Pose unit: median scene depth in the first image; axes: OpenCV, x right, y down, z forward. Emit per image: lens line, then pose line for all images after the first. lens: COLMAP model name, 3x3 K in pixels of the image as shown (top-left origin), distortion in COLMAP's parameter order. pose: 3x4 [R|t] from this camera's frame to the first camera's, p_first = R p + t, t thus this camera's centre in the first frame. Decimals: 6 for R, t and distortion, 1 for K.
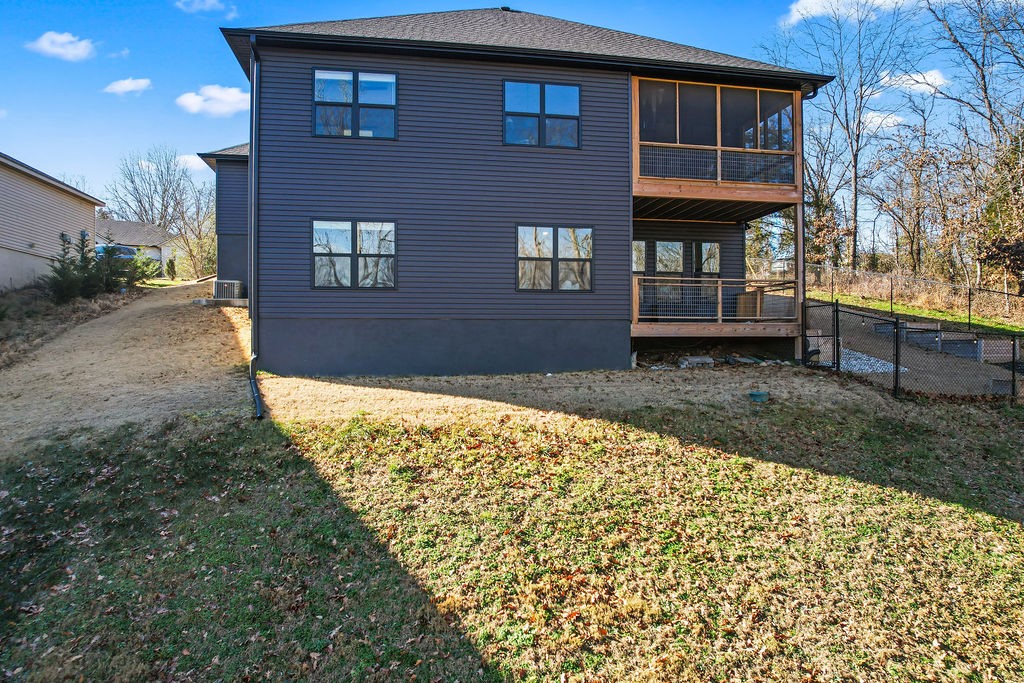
lens RADIAL K [[662.8, 0, 512.0], [0, 662.8, 344.2], [0, 0, 1]] dist [-0.076858, 0.072558]
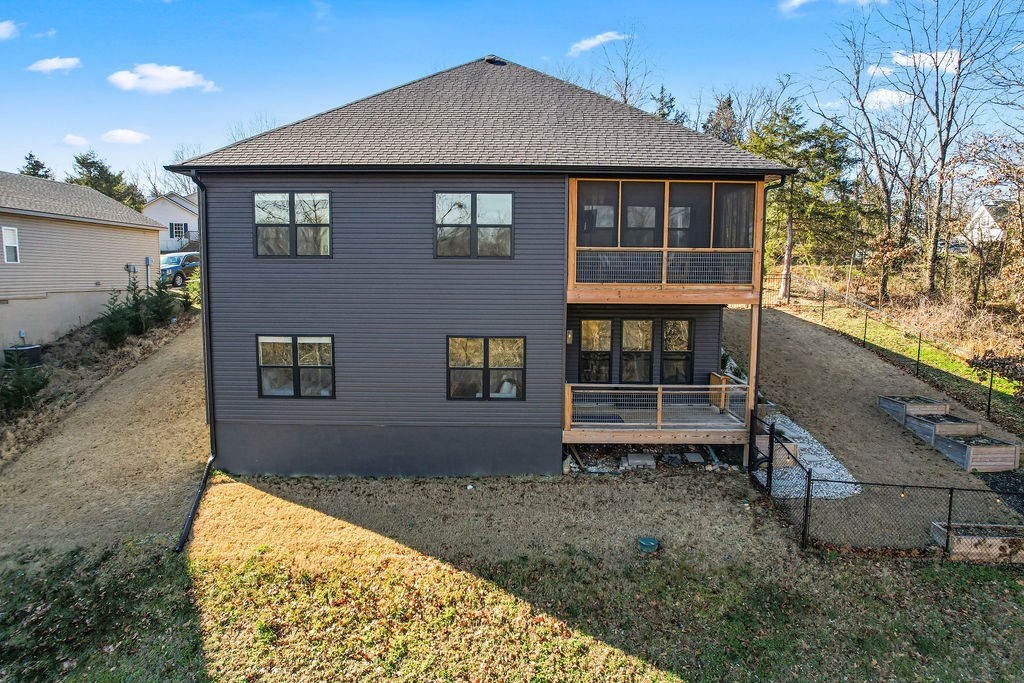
lens RADIAL K [[662.8, 0, 512.0], [0, 662.8, 344.2], [0, 0, 1]] dist [-0.076858, 0.072558]
pose [[0.982962, 0.029370, -0.181447, 0.294304], [-0.009014, 0.993666, 0.112009, -0.286053], [0.183587, -0.108465, 0.977001, 0.011556]]
